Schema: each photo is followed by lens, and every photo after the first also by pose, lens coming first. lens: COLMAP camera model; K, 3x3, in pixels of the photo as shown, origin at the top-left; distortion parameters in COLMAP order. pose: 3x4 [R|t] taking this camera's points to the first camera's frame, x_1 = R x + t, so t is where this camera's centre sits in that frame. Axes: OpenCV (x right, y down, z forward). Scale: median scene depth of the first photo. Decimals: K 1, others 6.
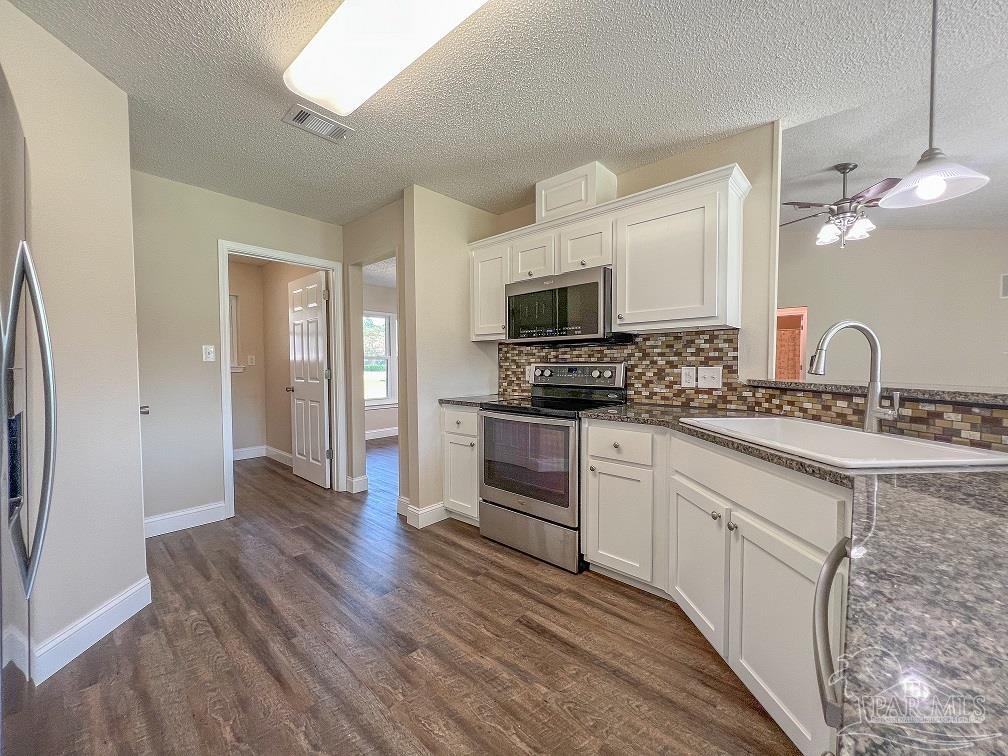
lens RADIAL K [[404.1, 0, 503.2], [0, 404.1, 376.5], [0, 0, 1]] dist [0.005161, -0.004085]
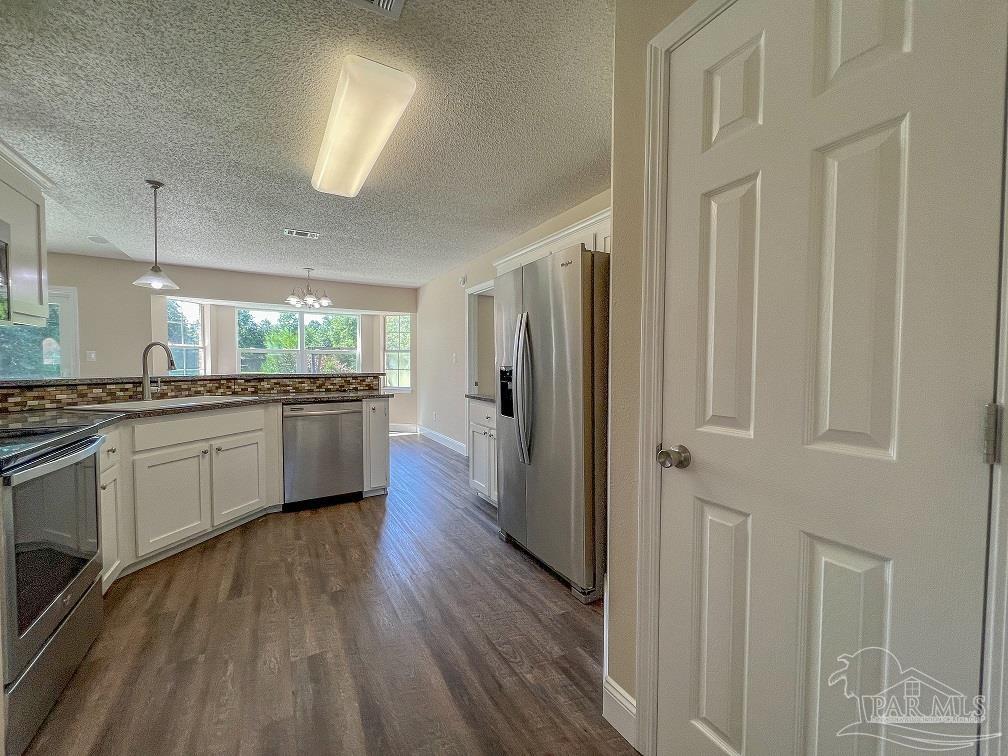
lens RADIAL K [[404.1, 0, 504.7], [0, 404.1, 376.8], [0, 0, 1]] dist [0.005161, -0.004085]
pose [[-0.952655, -0.011217, 0.303845, -0.769130], [0.007387, 0.998171, 0.060008, -0.046202], [-0.303962, 0.059412, -0.950830, 1.402077]]
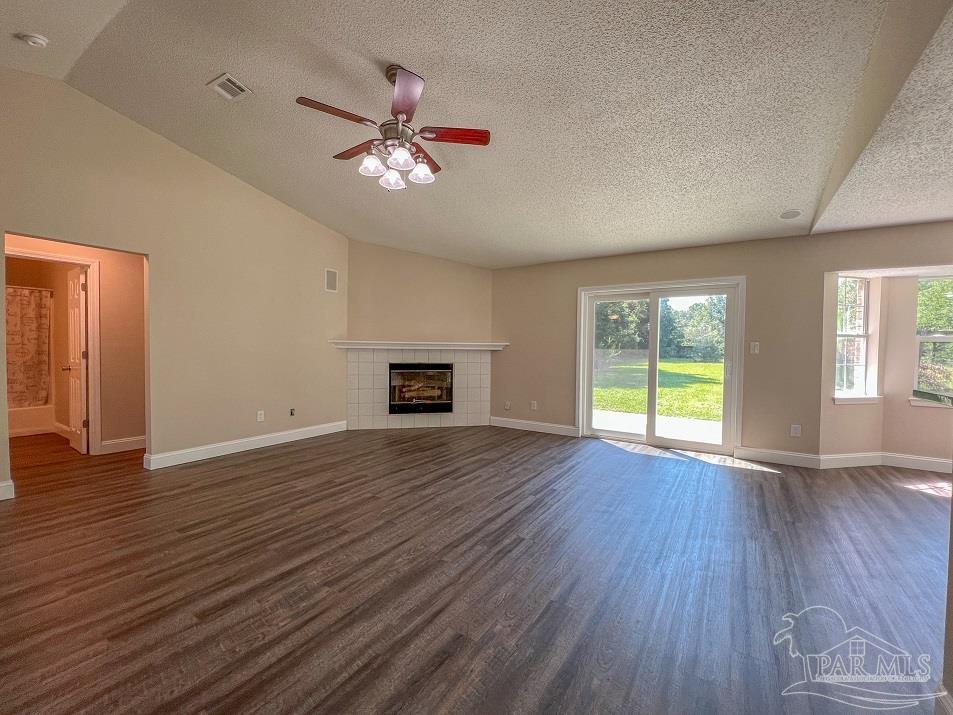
lens RADIAL K [[401.5, 0, 472.1], [0, 401.5, 357.6], [0, 0, 1]] dist [0.002152, -0.000643]
pose [[-0.156649, -0.030429, 0.987186, 0.190658], [0.014689, 0.999343, 0.033135, -0.077124], [-0.987545, 0.019692, -0.156099, 1.697209]]
